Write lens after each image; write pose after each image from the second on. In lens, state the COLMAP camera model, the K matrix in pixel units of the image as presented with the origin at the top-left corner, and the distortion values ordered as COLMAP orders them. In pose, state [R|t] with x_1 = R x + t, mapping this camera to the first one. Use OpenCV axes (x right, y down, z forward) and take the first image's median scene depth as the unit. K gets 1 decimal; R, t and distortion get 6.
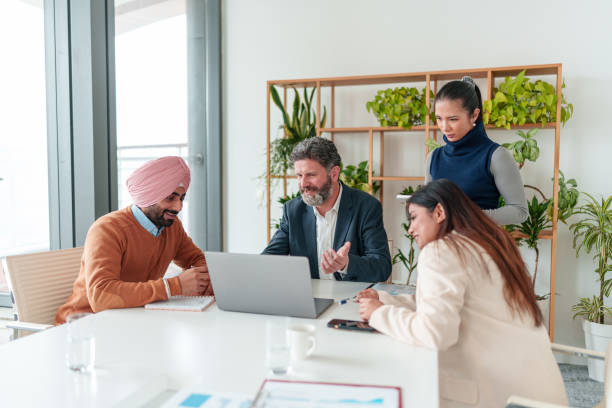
lens RADIAL K [[757.7, 0, 306.0], [0, 757.7, 204.0], [0, 0, 1]] dist [0.010361, 0.040648]
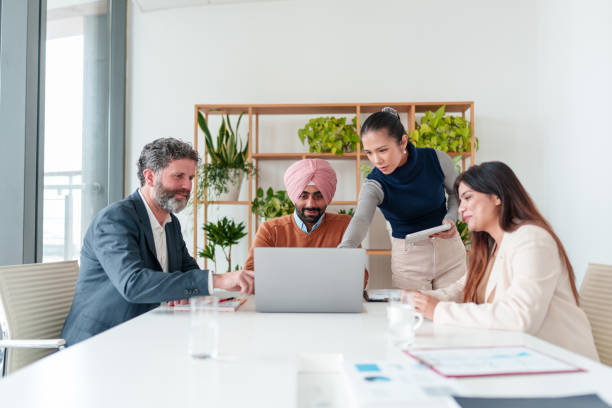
lens RADIAL K [[757.7, 0, 306.0], [0, 757.7, 204.0], [0, 0, 1]] dist [0.010361, 0.040648]
pose [[0.912196, 0.019393, 0.409294, -0.339938], [0.030045, 0.993025, -0.114012, 0.087333], [-0.408650, 0.116299, 0.905251, 0.068923]]
